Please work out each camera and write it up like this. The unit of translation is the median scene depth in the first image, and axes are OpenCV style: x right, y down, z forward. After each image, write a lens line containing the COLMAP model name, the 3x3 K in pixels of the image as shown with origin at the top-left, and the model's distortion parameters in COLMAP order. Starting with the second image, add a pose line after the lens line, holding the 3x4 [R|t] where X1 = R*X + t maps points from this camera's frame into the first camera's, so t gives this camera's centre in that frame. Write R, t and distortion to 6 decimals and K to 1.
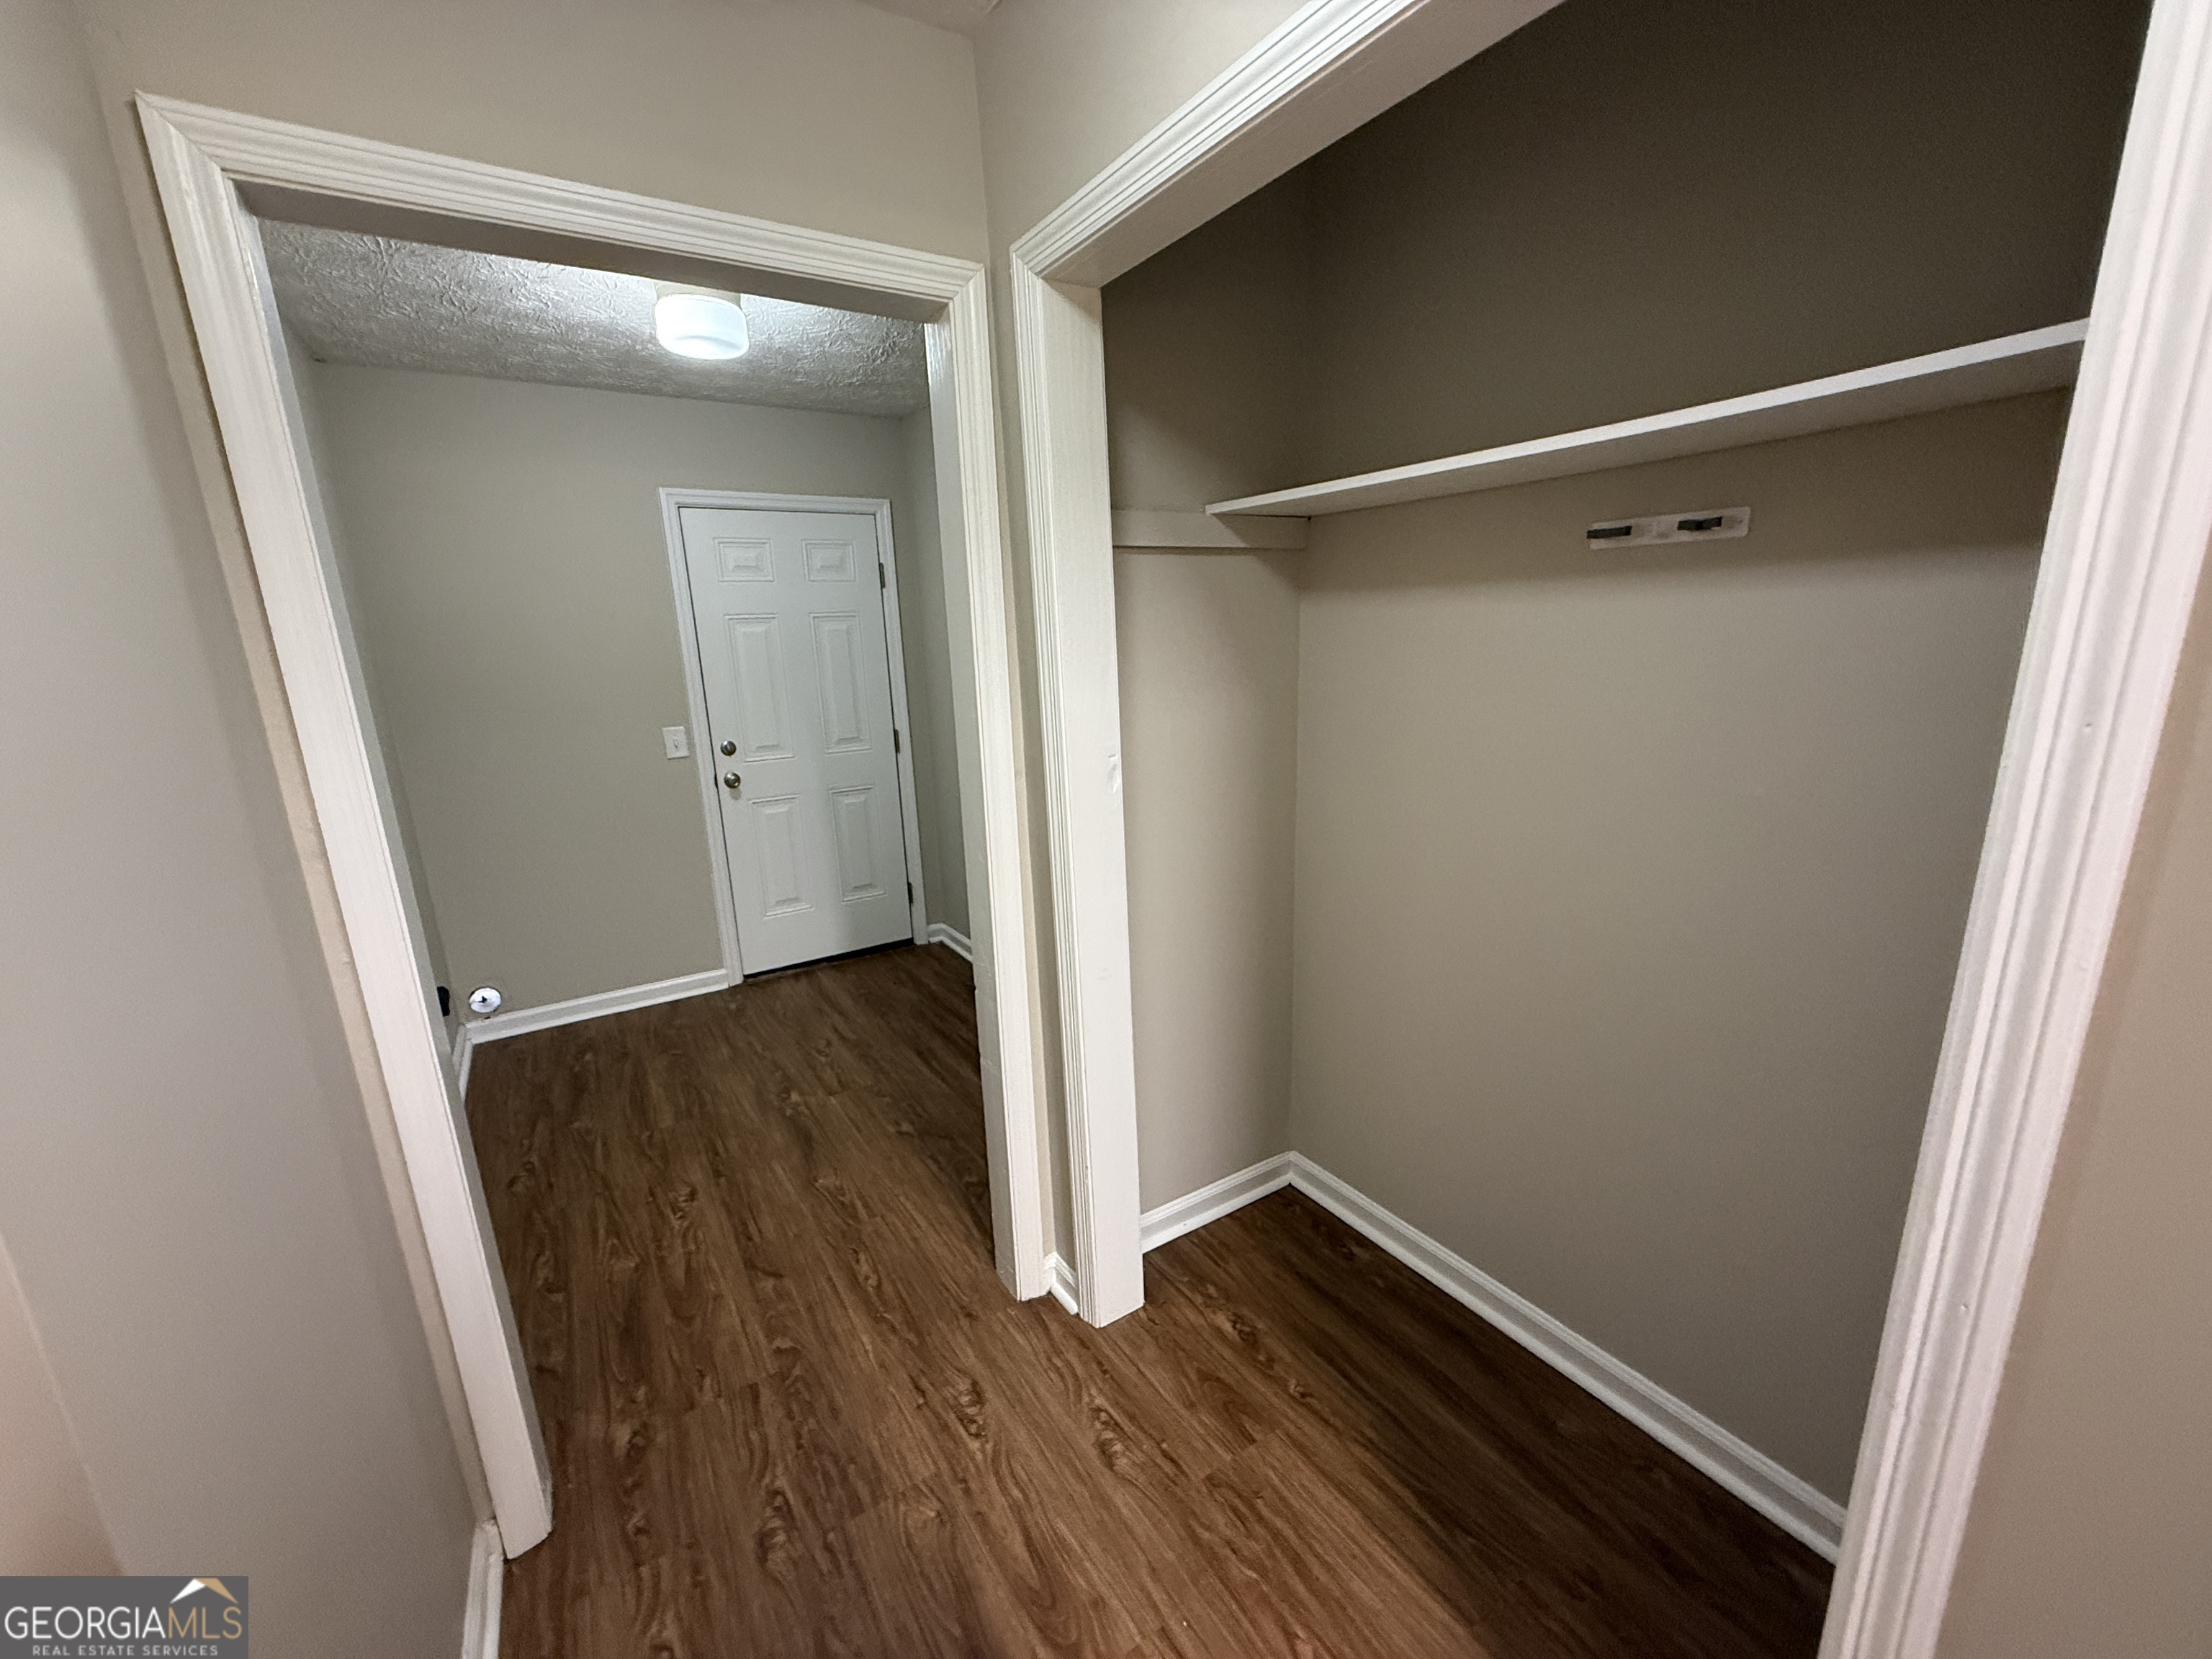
lens RADIAL K [[880.8, 0, 1105.6], [0, 880.8, 840.0], [0, 0, 1]] dist [-0.012604, 0.000157]
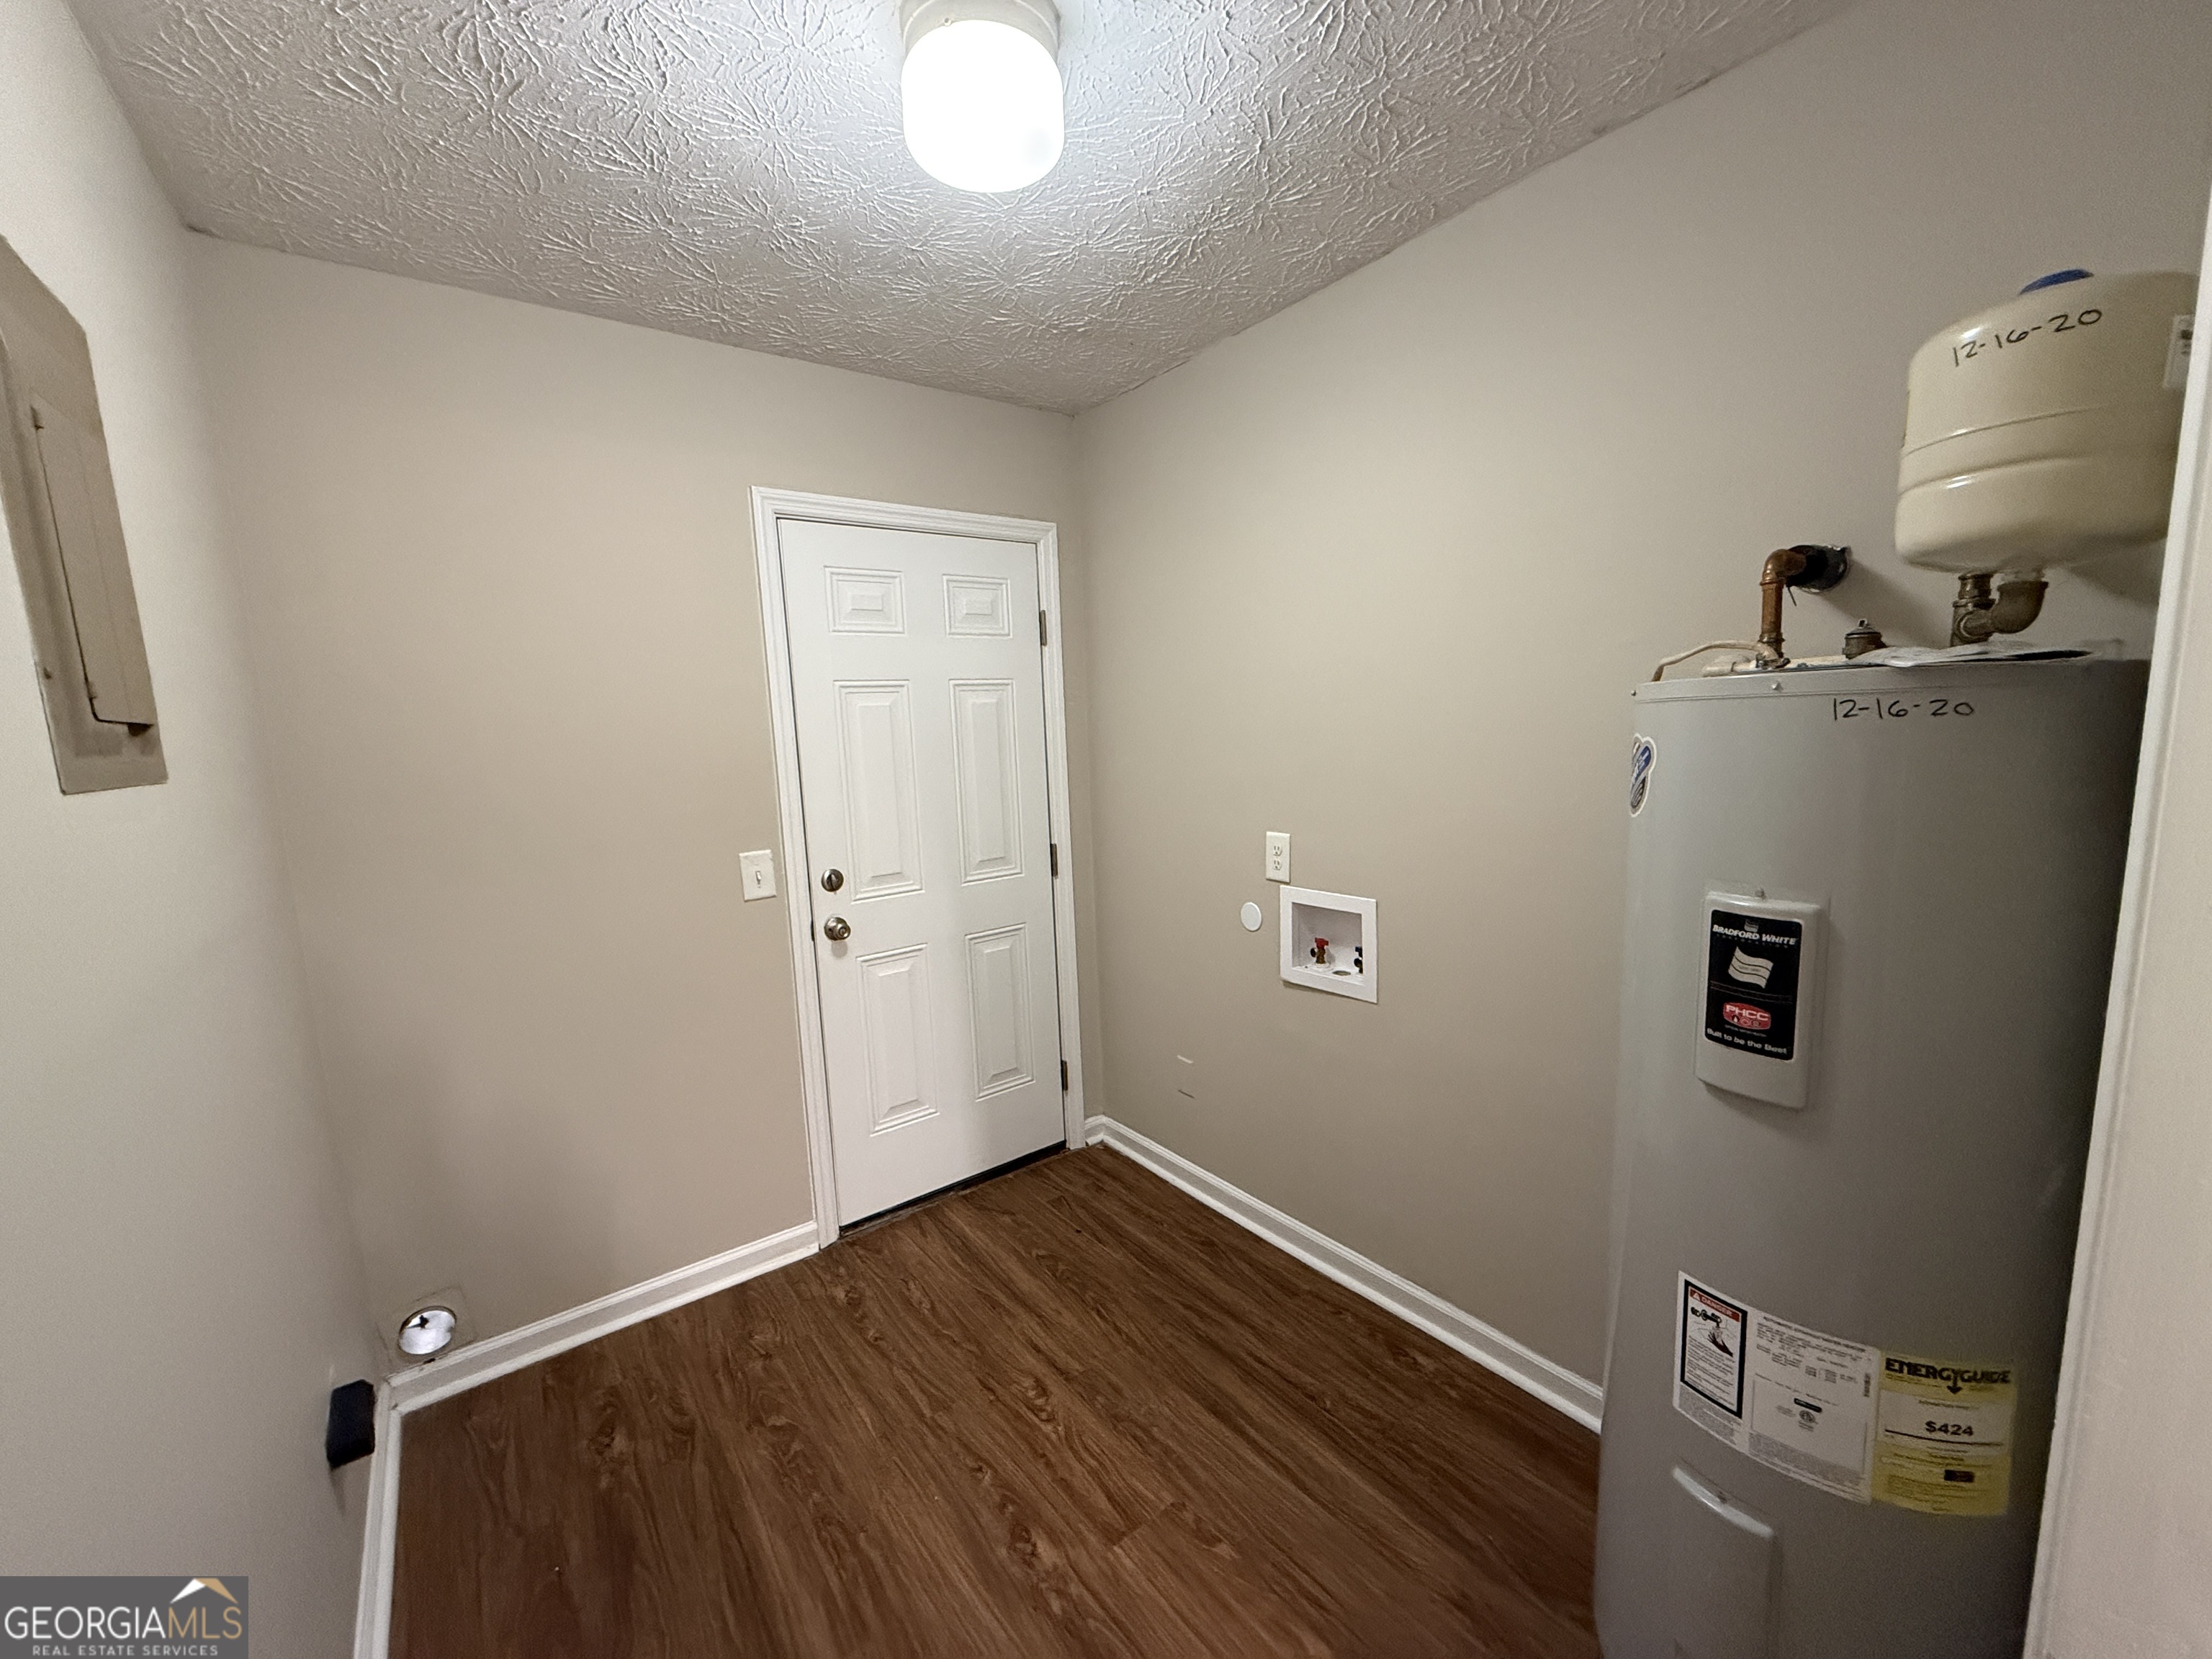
lens RADIAL K [[880.8, 0, 1109.9], [0, 880.8, 833.7], [0, 0, 1]] dist [-0.012604, 0.000157]
pose [[0.997161, -0.014191, 0.073950, -0.270079], [0.021762, 0.994484, -0.102609, -0.066807], [-0.072086, 0.103928, 0.991969, 0.329668]]
